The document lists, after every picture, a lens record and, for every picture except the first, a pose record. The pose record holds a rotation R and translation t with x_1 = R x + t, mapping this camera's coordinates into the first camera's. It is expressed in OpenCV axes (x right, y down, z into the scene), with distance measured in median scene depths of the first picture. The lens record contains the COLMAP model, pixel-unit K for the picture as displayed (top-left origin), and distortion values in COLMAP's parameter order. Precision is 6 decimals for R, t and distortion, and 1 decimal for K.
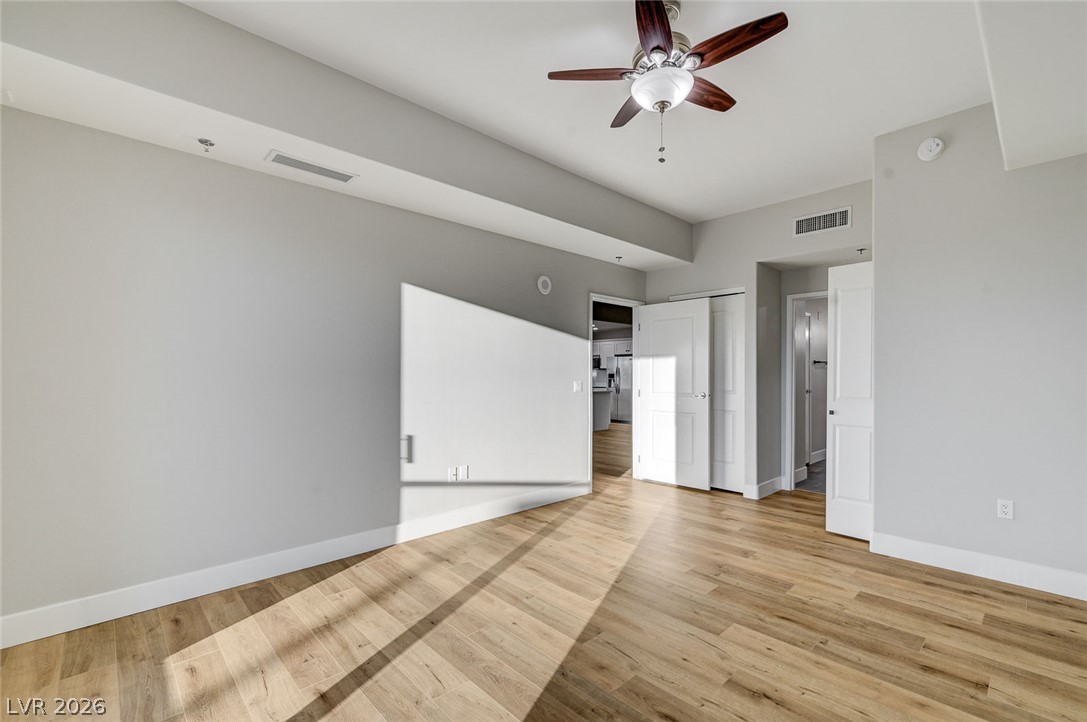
lens RADIAL K [[465.8, 0, 544.1], [0, 465.8, 372.4], [0, 0, 1]] dist [-0.000754, -0.000328]
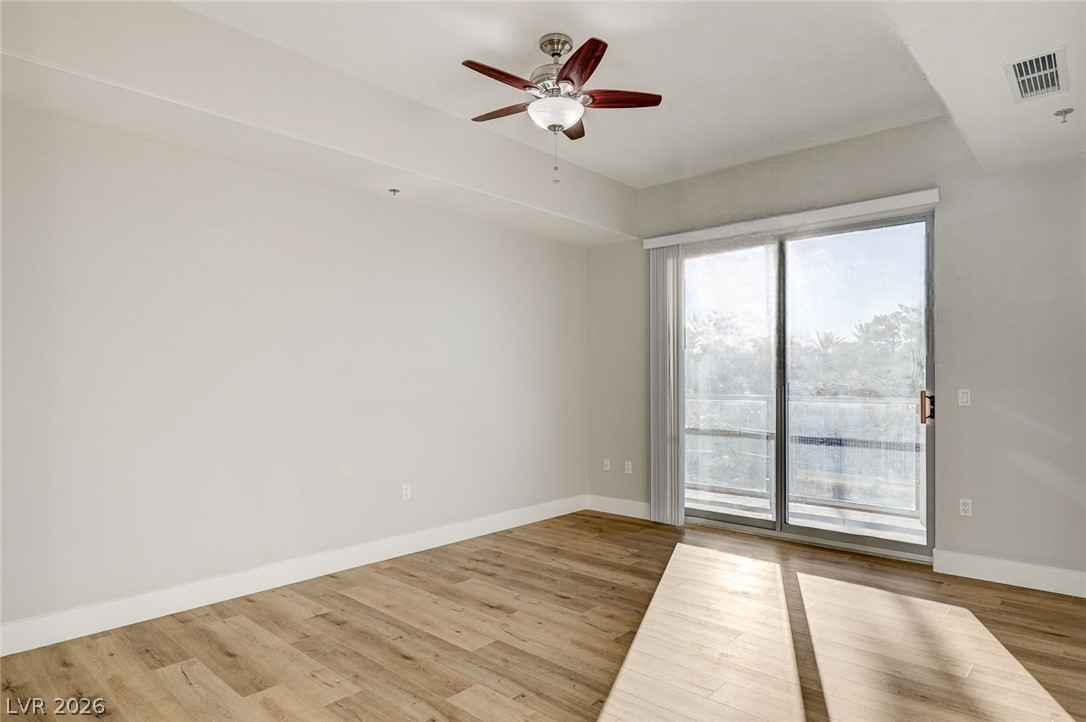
lens RADIAL K [[638.9, 0, 545.0], [0, 638.9, 376.9], [0, 0, 1]] dist [0.002208, 0.000745]
pose [[-0.996243, 0.002032, -0.086583, 0.311237], [0.002763, 0.999962, -0.008324, 0.012807], [0.086563, -0.008531, -0.996210, 1.893337]]
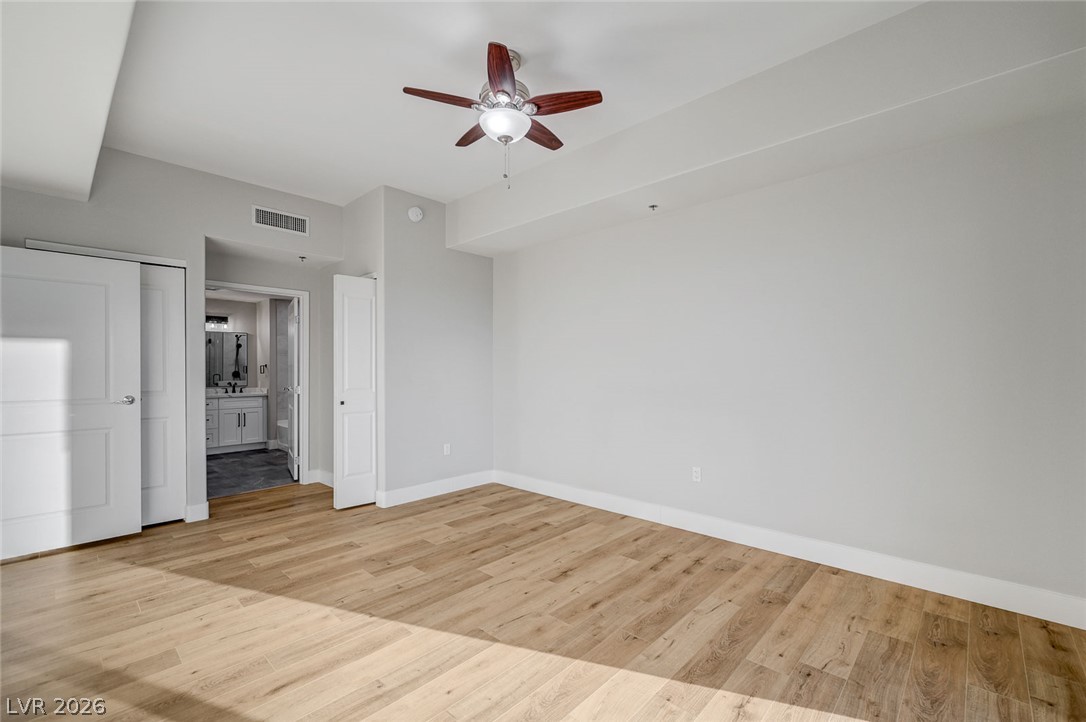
lens RADIAL K [[465.4, 0, 543.6], [0, 465.4, 372.4], [0, 0, 1]] dist [-0.000754, -0.000328]
pose [[-0.054393, -0.006671, 0.998497, -0.705739], [-0.000596, 0.999978, 0.006648, 0.003878], [-0.998519, -0.000234, -0.054396, 0.746127]]
